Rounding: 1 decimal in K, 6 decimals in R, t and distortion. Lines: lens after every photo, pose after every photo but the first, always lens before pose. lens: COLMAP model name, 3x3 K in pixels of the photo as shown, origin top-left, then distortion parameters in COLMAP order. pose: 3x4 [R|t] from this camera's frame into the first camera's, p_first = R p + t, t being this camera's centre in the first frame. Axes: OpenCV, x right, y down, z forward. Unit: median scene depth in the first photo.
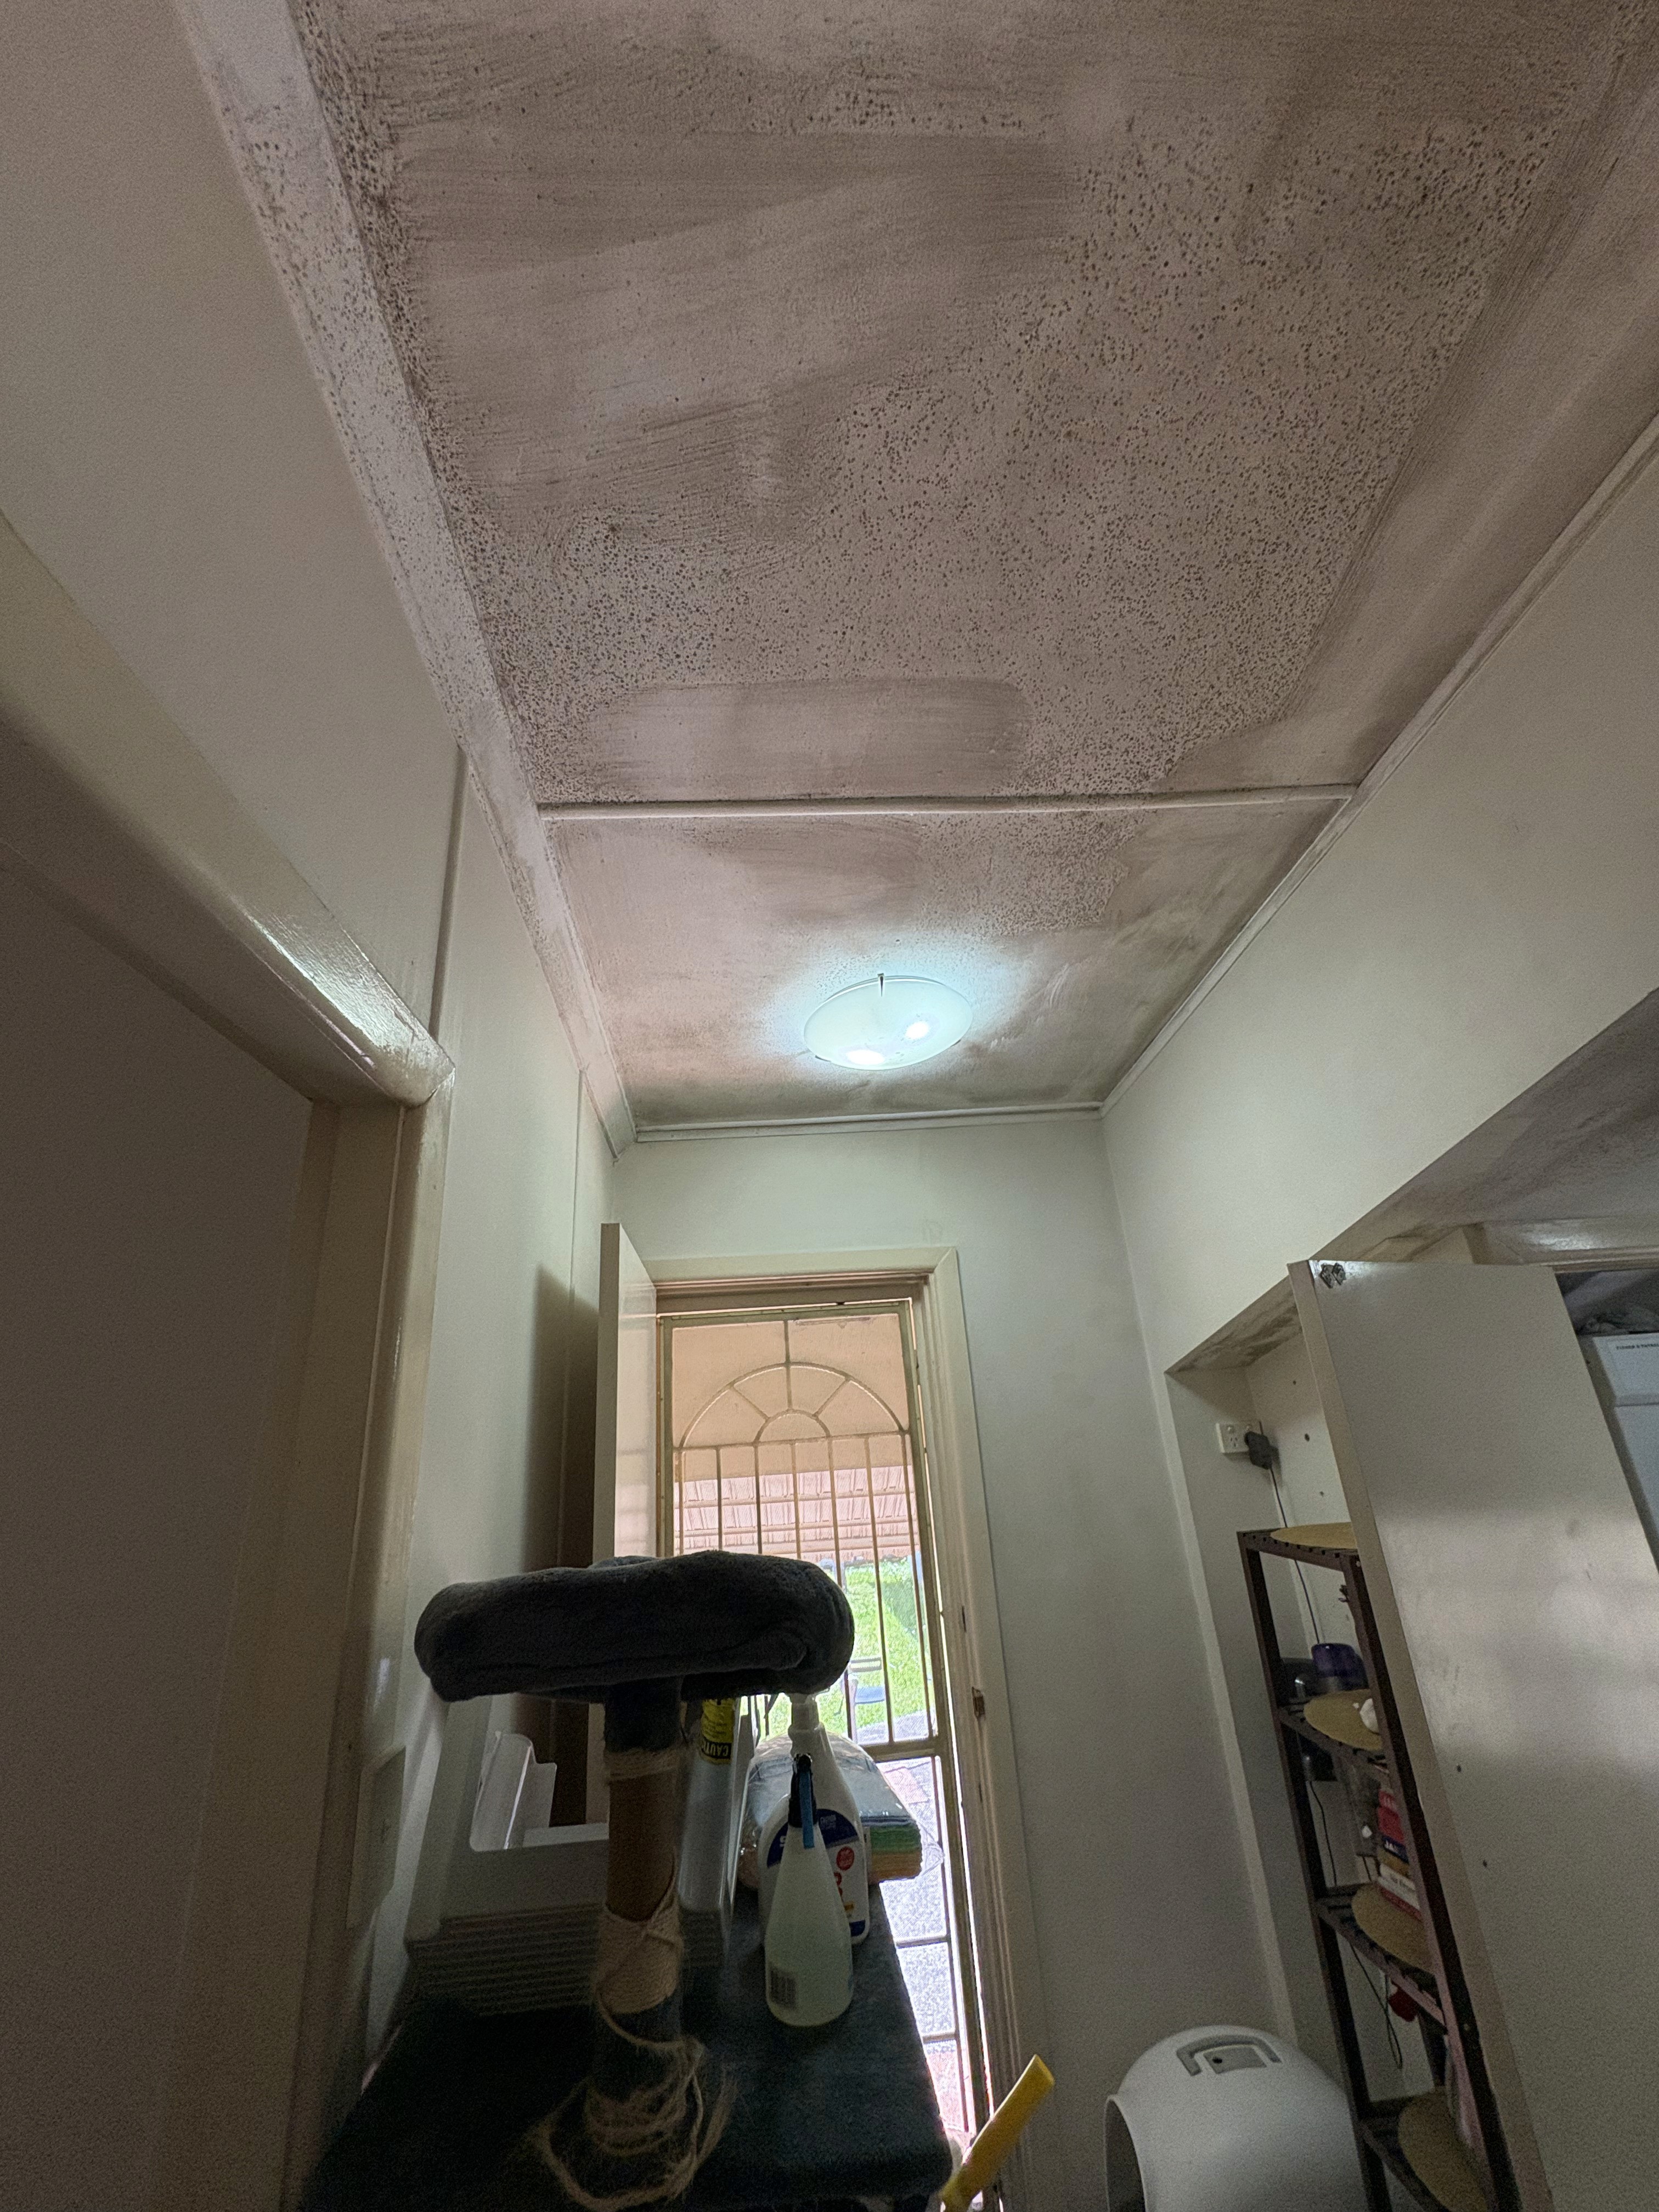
lens RADIAL K [[864.9, 0, 826.2], [0, 864.9, 1111.1], [0, 0, 1]] dist [0.000707, 0.000563]
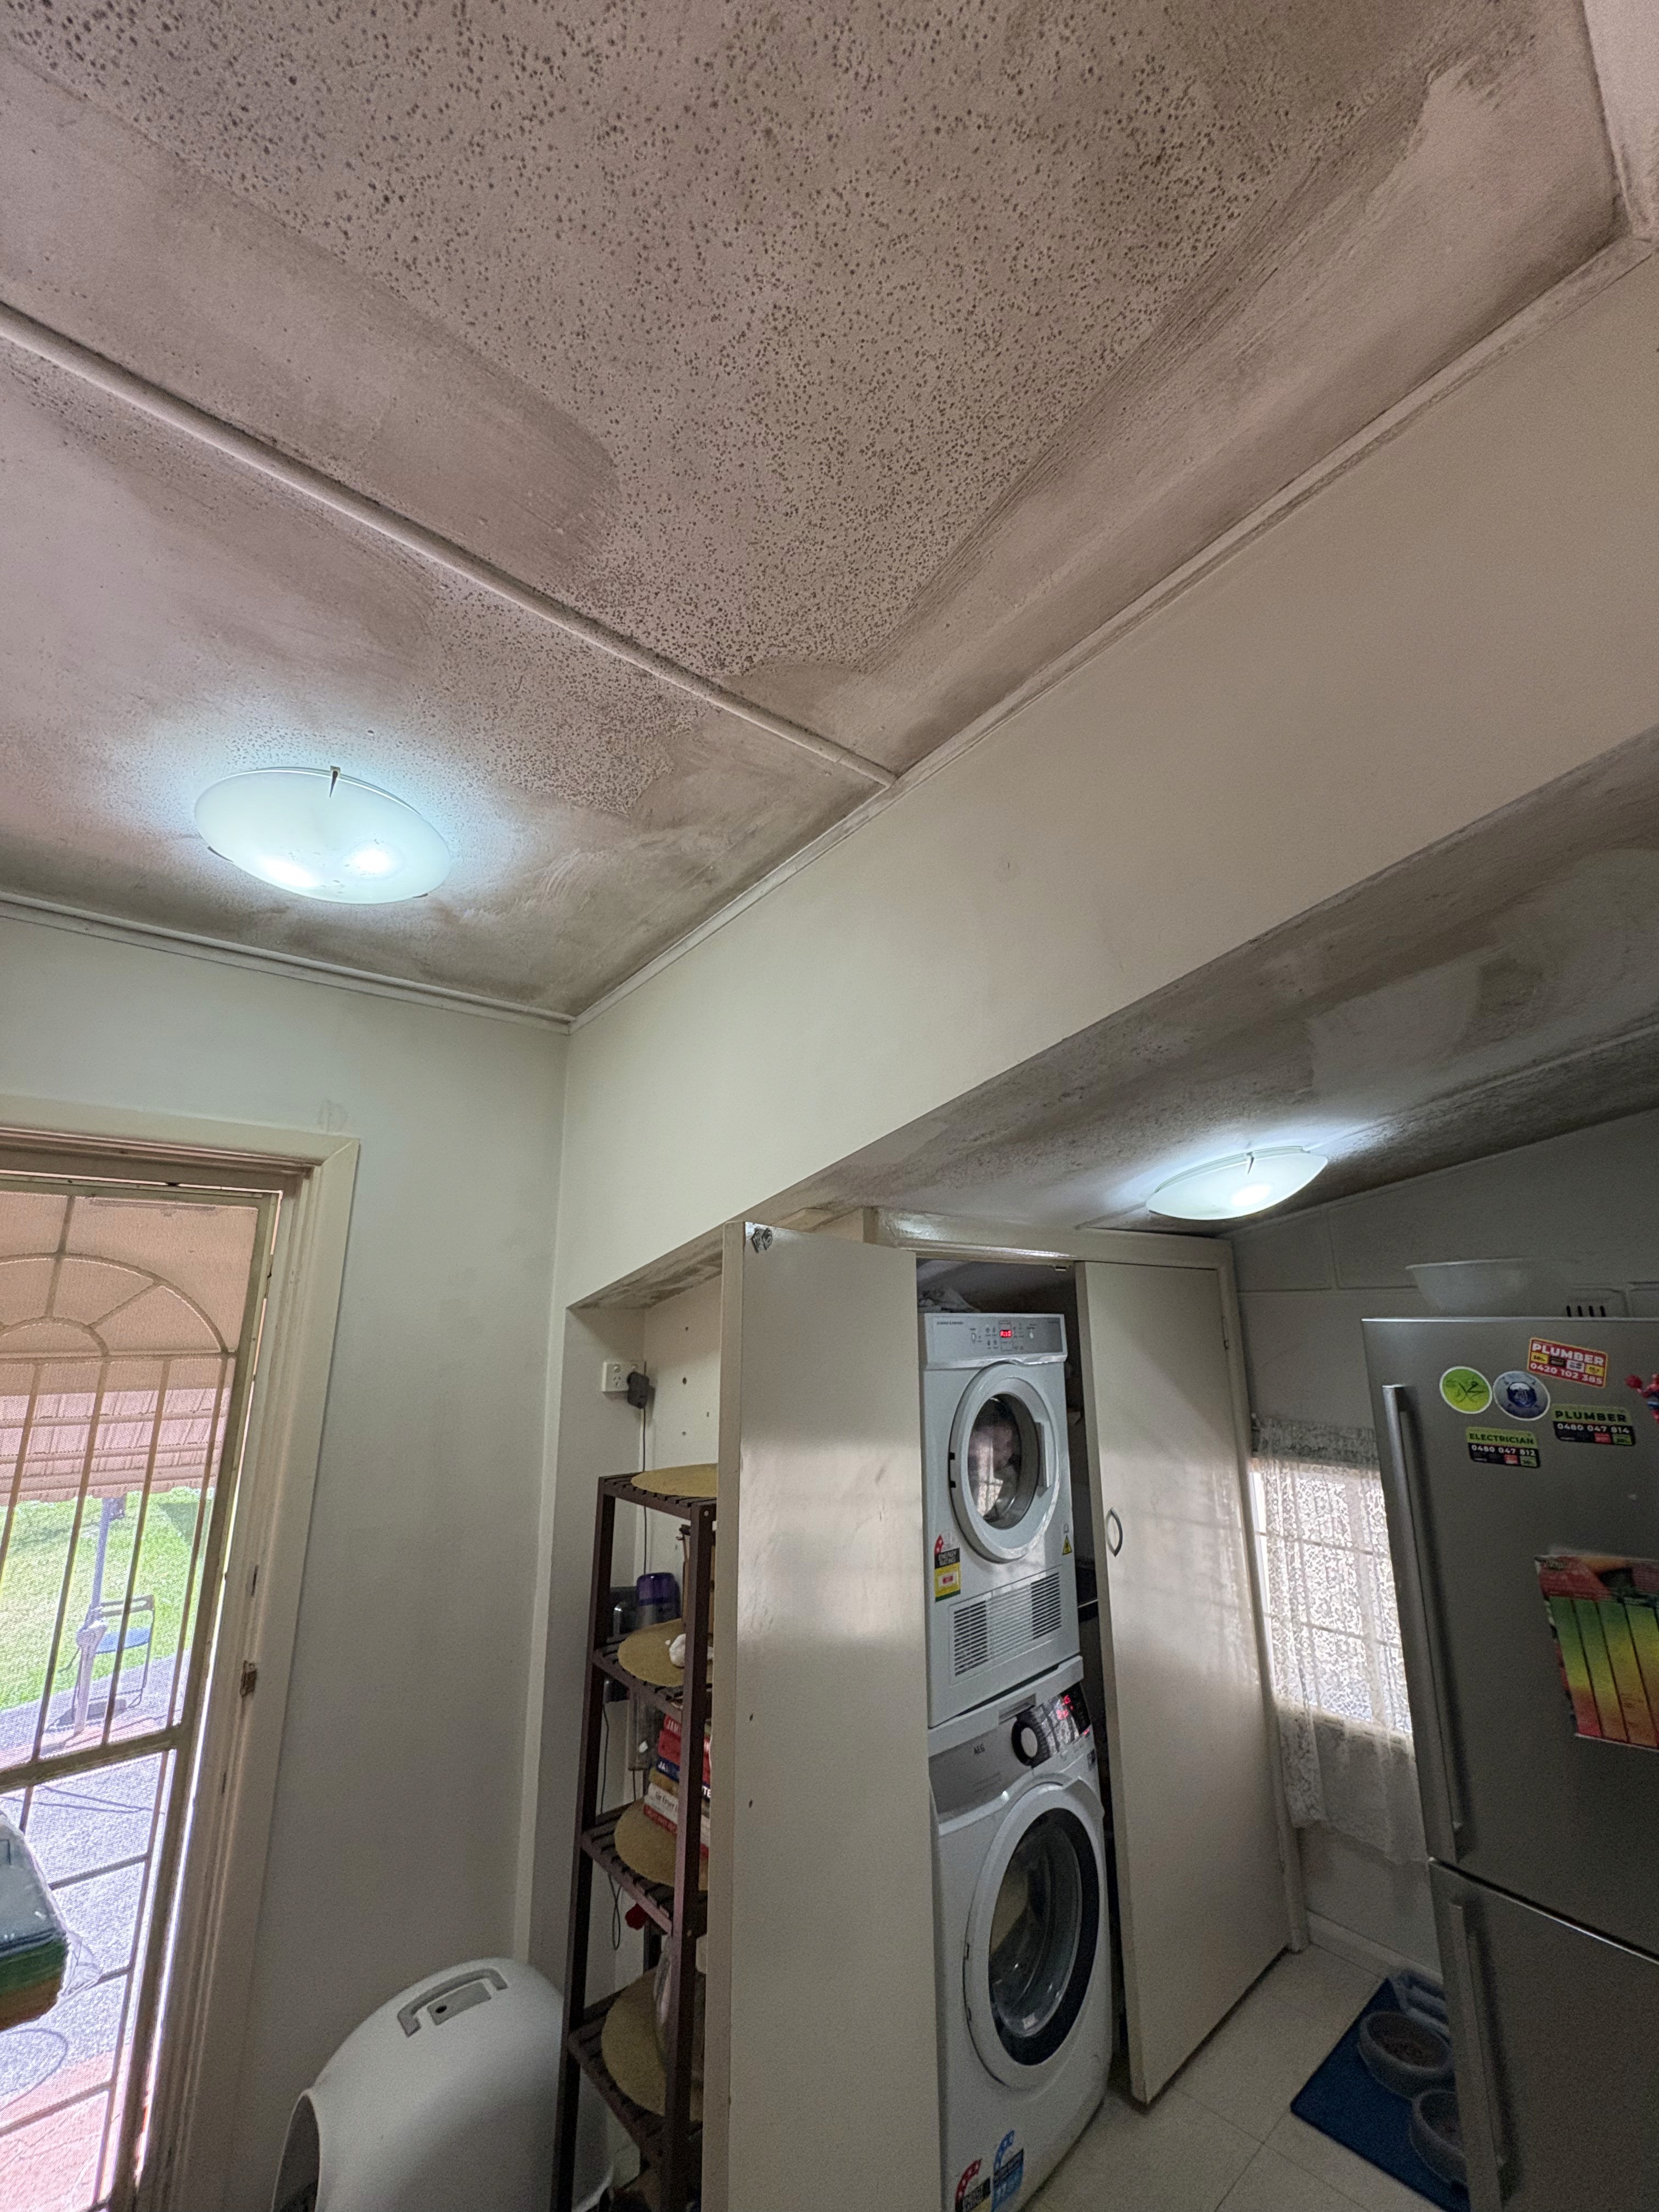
lens RADIAL K [[864.9, 0, 826.2], [0, 864.9, 1111.1], [0, 0, 1]] dist [0.000707, 0.000563]
pose [[0.792215, 0.203600, 0.575276, 0.034701], [-0.254912, 0.966924, 0.008830, 0.015531], [-0.554451, -0.153640, 0.817911, 0.130483]]
